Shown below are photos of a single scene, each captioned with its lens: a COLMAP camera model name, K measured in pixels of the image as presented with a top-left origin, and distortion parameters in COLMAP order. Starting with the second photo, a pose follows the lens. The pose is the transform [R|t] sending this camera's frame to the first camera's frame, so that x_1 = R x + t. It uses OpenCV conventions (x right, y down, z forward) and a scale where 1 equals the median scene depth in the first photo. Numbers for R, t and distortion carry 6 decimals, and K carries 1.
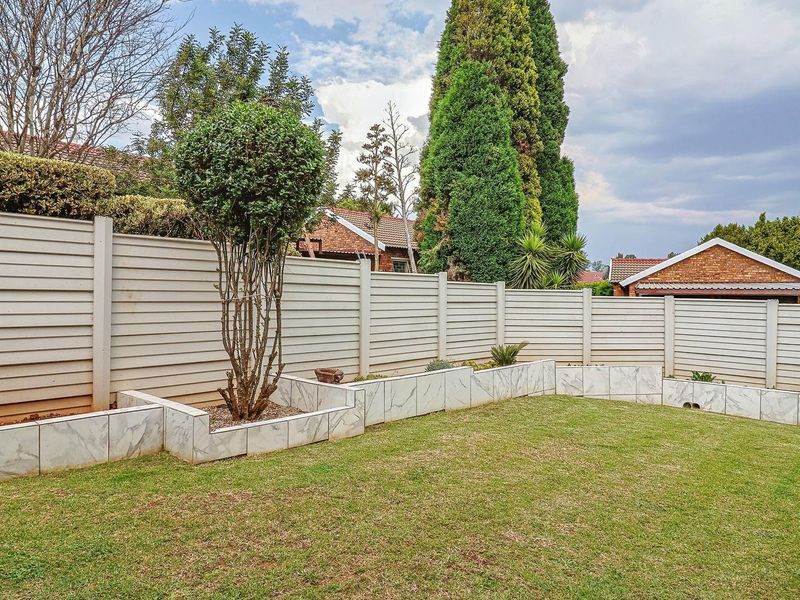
lens RADIAL K [[550.1, 0, 411.2], [0, 550.1, 297.1], [0, 0, 1]] dist [0.006319, -0.003680]
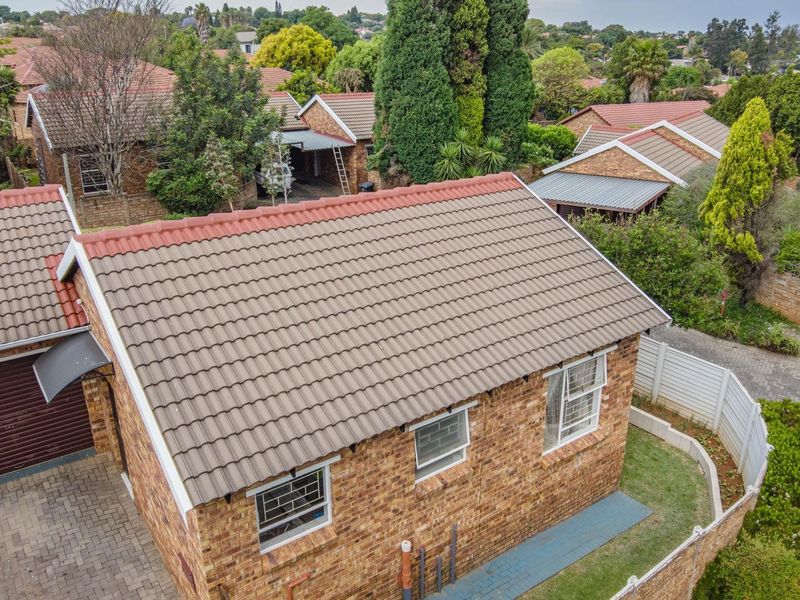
lens RADIAL K [[669.2, 0, 400.0], [0, 669.2, 300.0], [0, 0, 1]] dist [-0.057948, -0.005195]
pose [[0.974771, 0.063625, -0.213945, 0.451862], [0.013786, 0.939521, 0.342215, -0.299124], [0.222780, -0.336530, 0.914941, -0.583958]]
